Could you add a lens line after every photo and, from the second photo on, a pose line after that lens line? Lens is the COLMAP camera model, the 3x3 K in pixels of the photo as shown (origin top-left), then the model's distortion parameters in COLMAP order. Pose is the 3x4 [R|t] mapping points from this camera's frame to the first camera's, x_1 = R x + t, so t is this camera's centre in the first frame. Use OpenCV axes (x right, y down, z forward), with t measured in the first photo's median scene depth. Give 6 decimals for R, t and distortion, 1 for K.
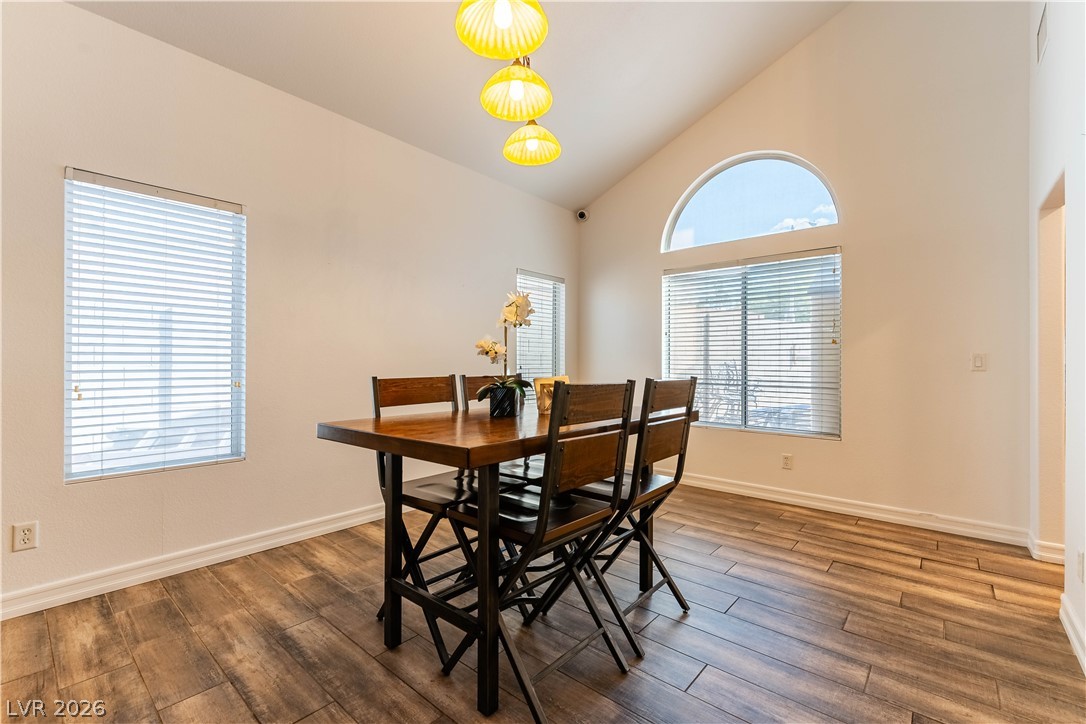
lens RADIAL K [[472.7, 0, 544.1], [0, 472.7, 362.2], [0, 0, 1]] dist [0.002020, 0.000551]
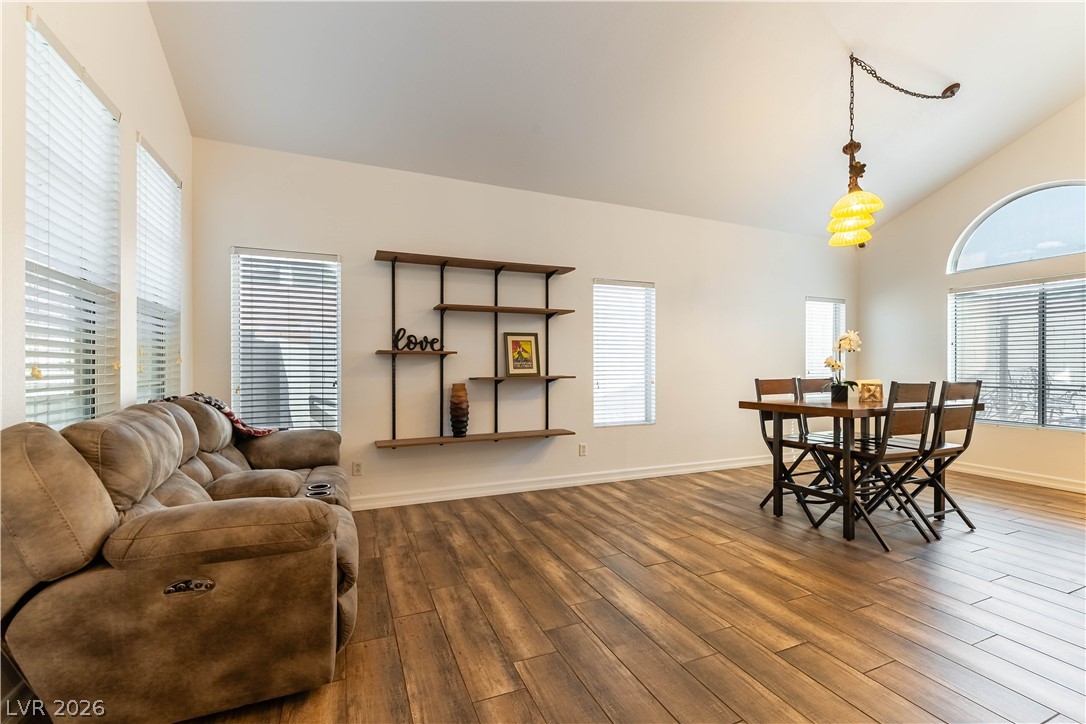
lens RADIAL K [[472.7, 0, 542.4], [0, 472.7, 369.6], [0, 0, 1]] dist [0.002020, 0.000551]
pose [[0.899932, 0.000022, -0.436030, -0.297755], [0.004492, 0.999946, 0.009320, -0.025750], [0.436007, -0.010346, 0.899884, -1.026572]]
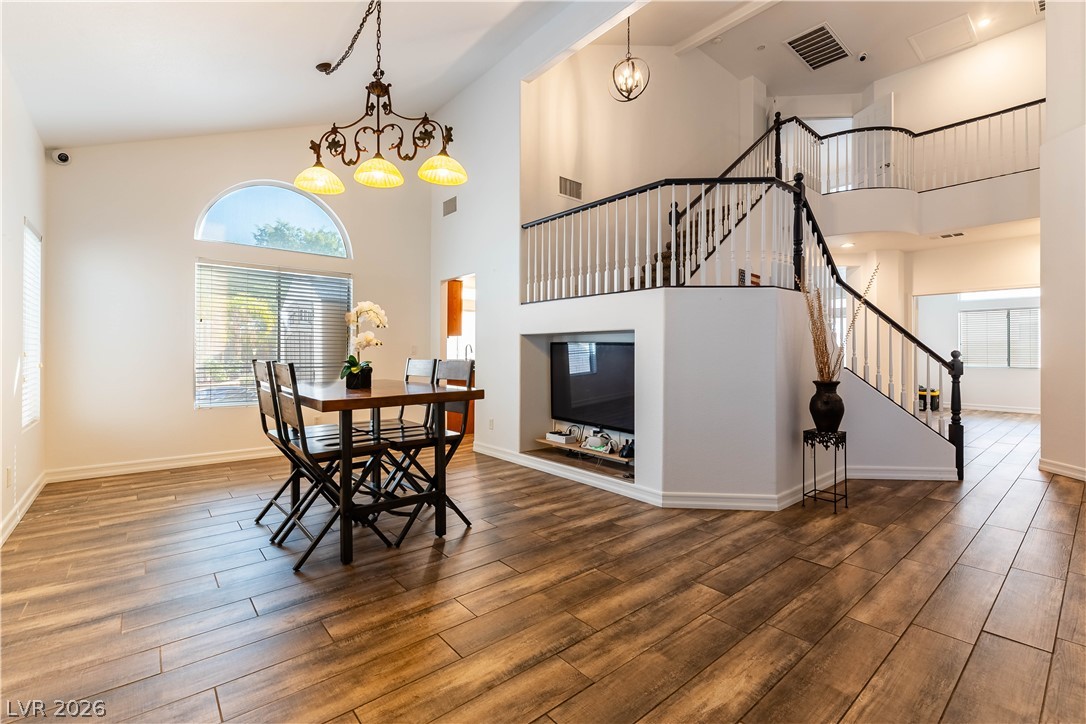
lens RADIAL K [[472.7, 0, 552.2], [0, 472.7, 353.1], [0, 0, 1]] dist [0.002020, 0.000551]
pose [[0.142181, -0.005316, 0.989826, -1.361309], [-0.012073, 0.999902, 0.007104, -0.011760], [-0.989767, -0.012960, 0.142103, 0.203849]]
